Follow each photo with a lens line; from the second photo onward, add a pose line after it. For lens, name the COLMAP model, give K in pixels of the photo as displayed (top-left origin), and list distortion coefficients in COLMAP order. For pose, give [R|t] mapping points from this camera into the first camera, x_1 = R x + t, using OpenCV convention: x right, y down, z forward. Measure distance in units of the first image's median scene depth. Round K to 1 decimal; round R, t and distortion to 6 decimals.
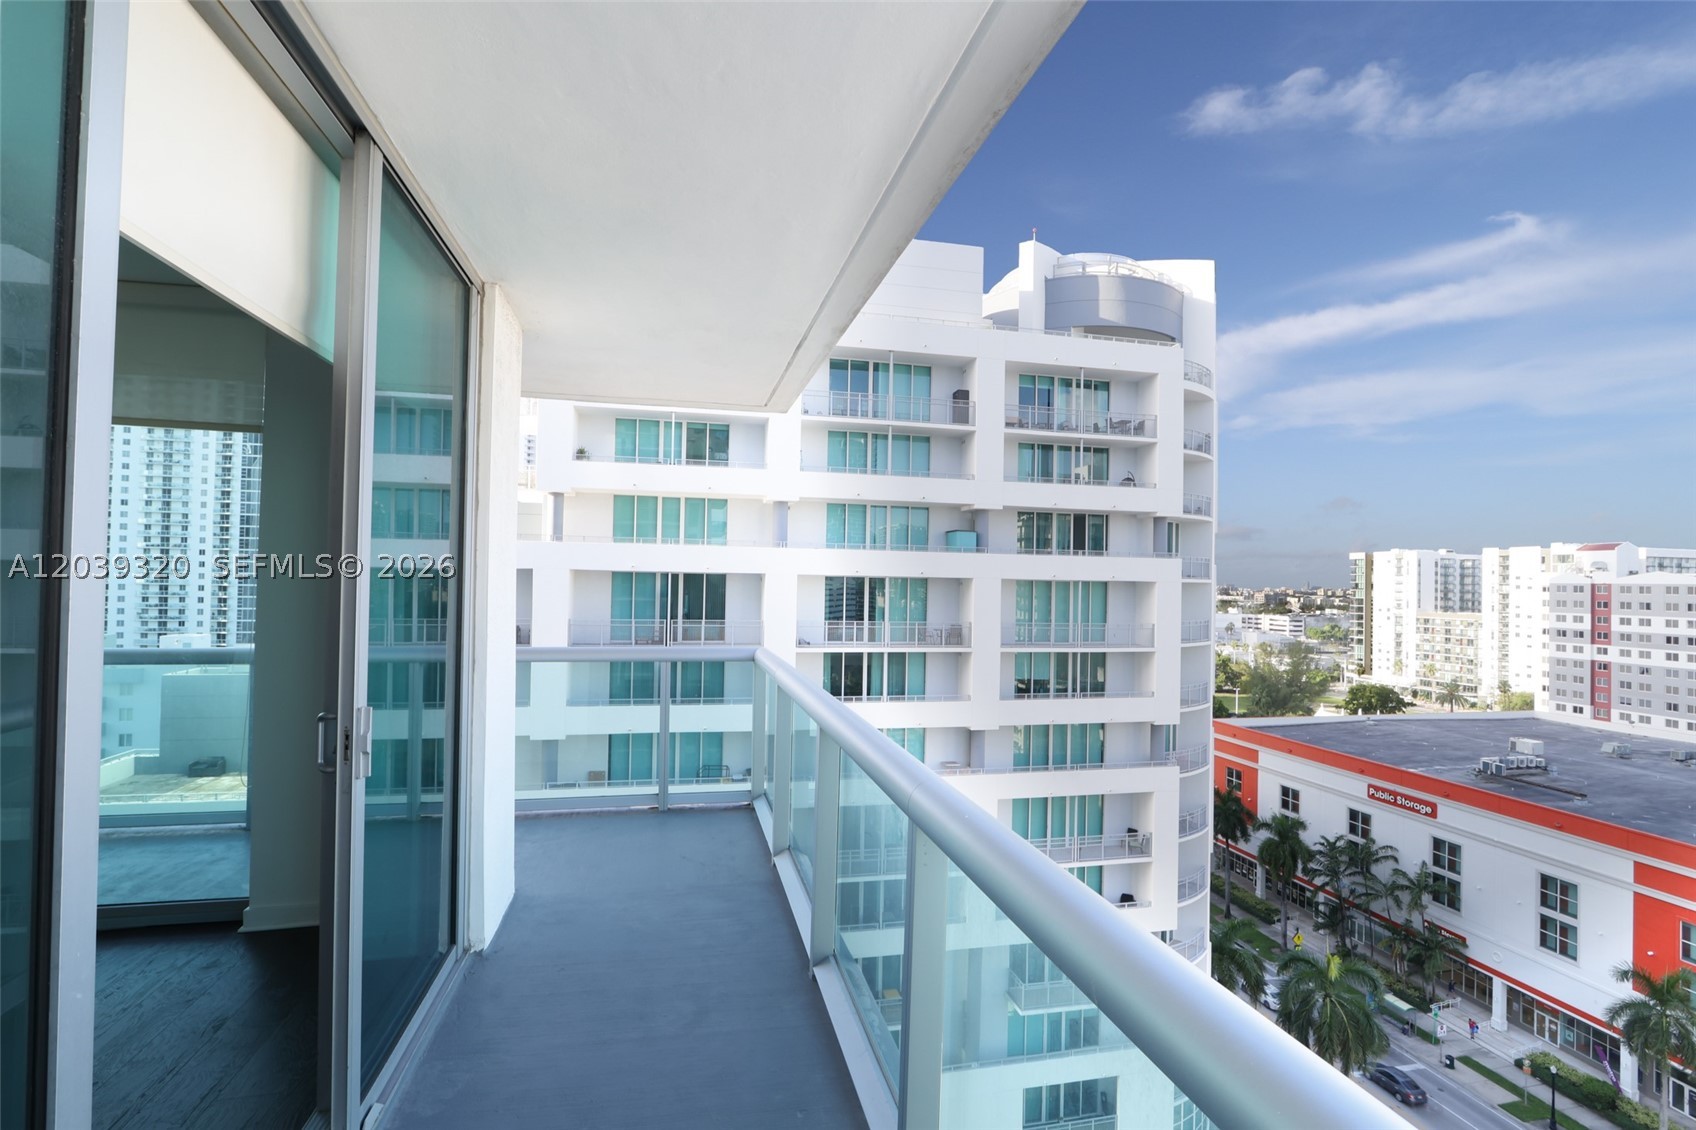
lens RADIAL K [[780.8, 0, 842.1], [0, 780.8, 567.0], [0, 0, 1]] dist [-0.006812, -0.000031]
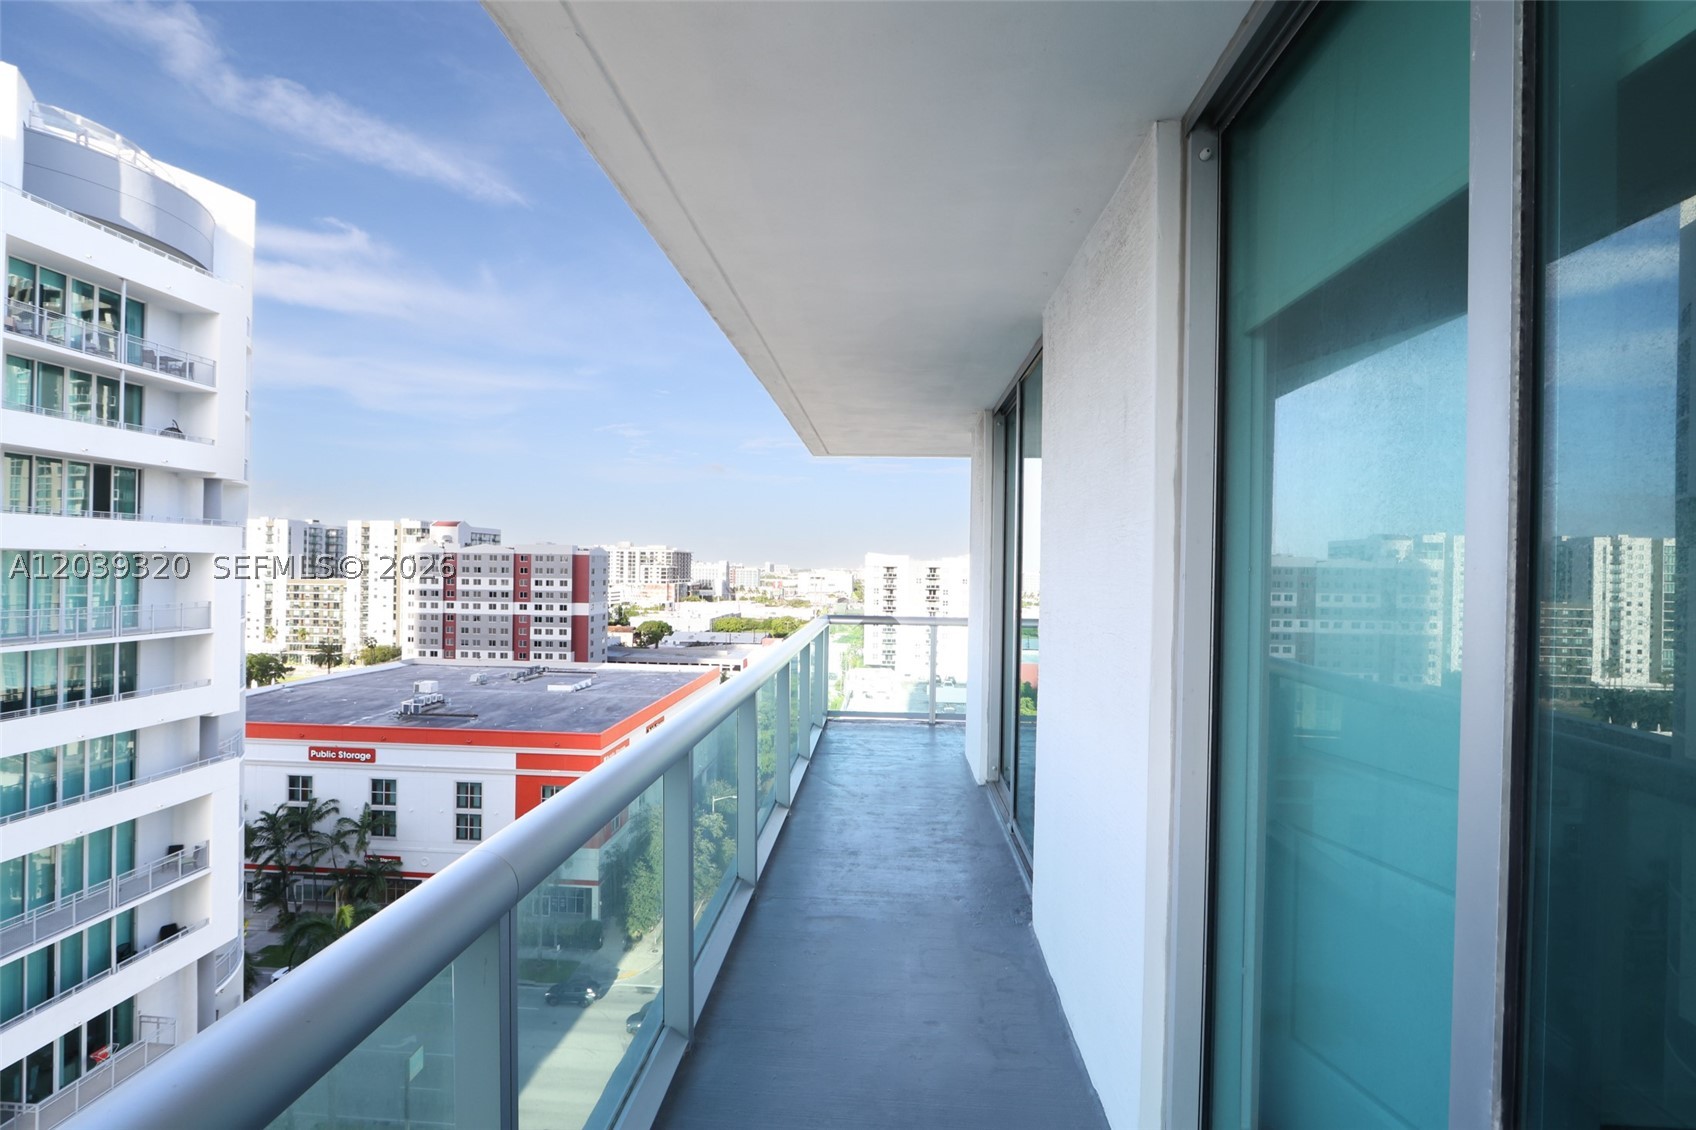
lens RADIAL K [[780.8, 0, 842.1], [0, 780.8, 567.0], [0, 0, 1]] dist [-0.006812, -0.000031]
pose [[0.281896, -0.014476, 0.959336, -0.120464], [-0.026296, 0.999394, 0.022808, -0.002013], [-0.959085, -0.031656, 0.281344, 0.043660]]
